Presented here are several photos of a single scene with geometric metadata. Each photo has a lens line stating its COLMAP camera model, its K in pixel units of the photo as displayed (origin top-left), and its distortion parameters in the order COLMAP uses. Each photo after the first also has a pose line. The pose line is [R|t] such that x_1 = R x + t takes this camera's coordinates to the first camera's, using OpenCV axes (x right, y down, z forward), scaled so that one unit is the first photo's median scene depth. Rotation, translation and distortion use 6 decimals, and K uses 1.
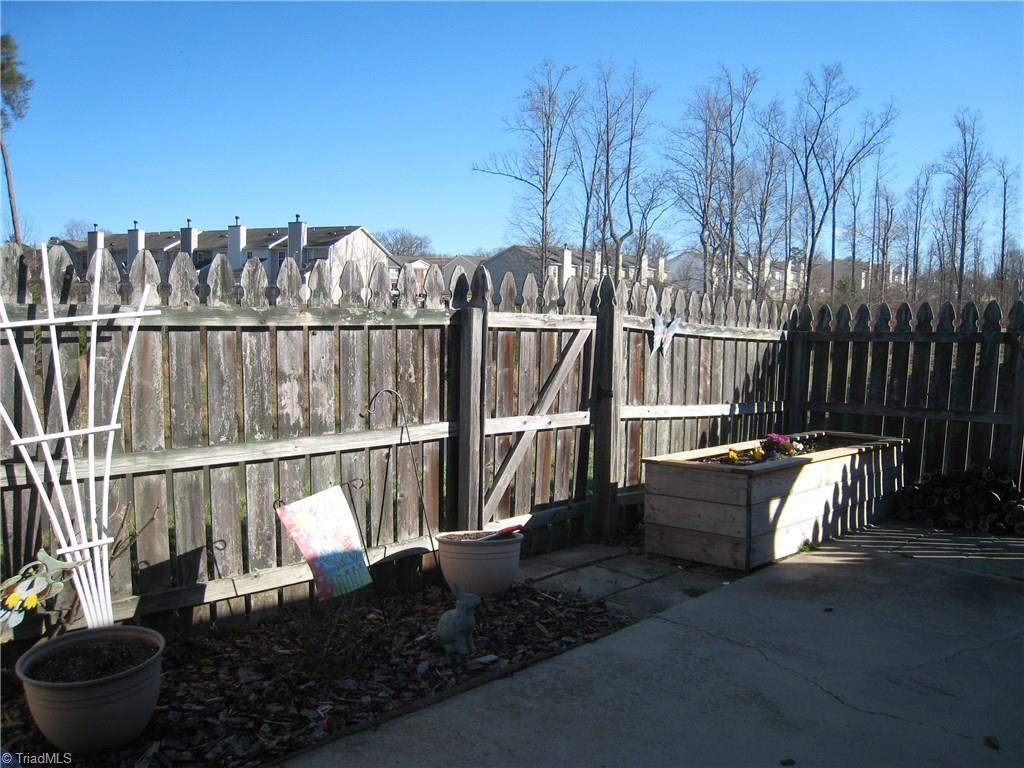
lens RADIAL K [[839.5, 0, 515.2], [0, 839.5, 386.3], [0, 0, 1]] dist [-0.162988, 0.104080]
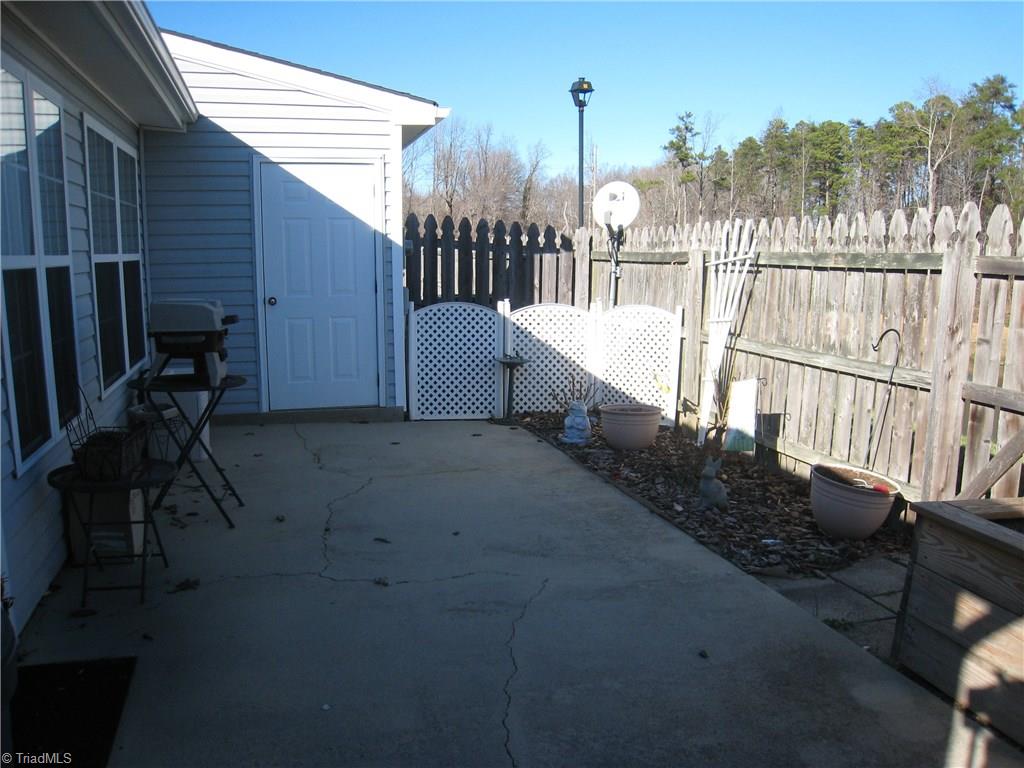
lens RADIAL K [[839.5, 0, 515.2], [0, 839.5, 386.3], [0, 0, 1]] dist [-0.162988, 0.104080]
pose [[-0.468171, 0.114426, -0.876198, 0.772633], [-0.093261, 0.979644, 0.177767, -0.050302], [0.878703, 0.164940, -0.447969, 0.822831]]
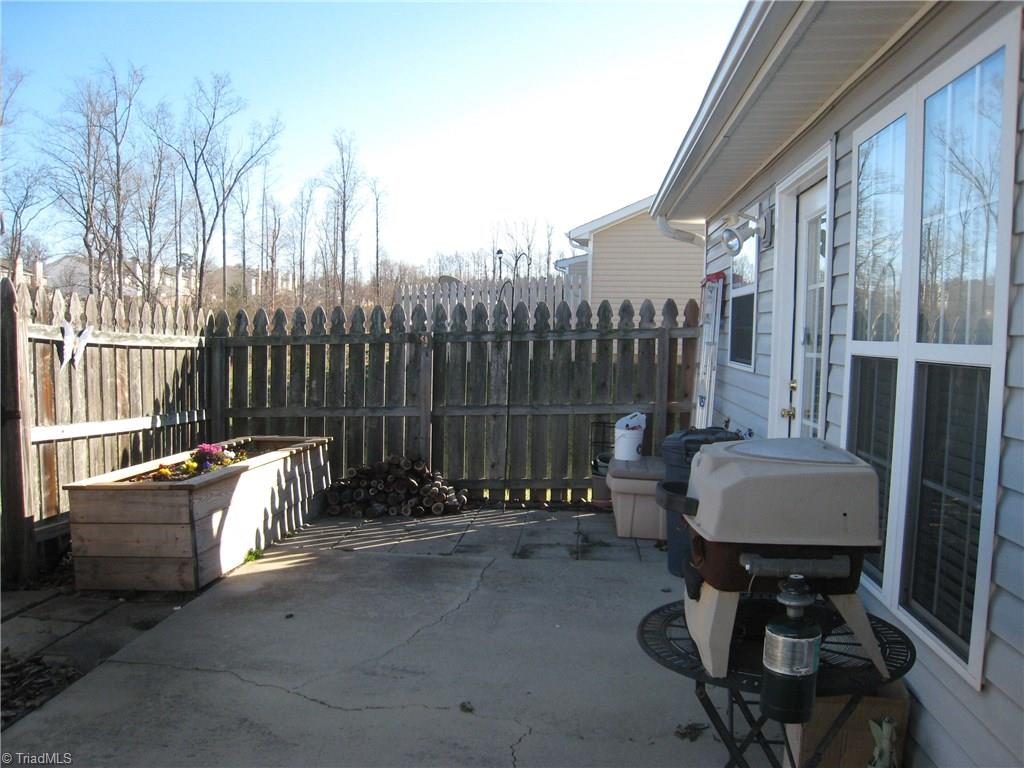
lens RADIAL K [[839.5, 0, 515.2], [0, 839.5, 386.3], [0, 0, 1]] dist [-0.162988, 0.104080]
pose [[0.761351, -0.053690, 0.646113, -0.026093], [0.058650, 0.998183, 0.013835, -0.001675], [-0.645681, 0.027361, 0.763117, 0.037133]]
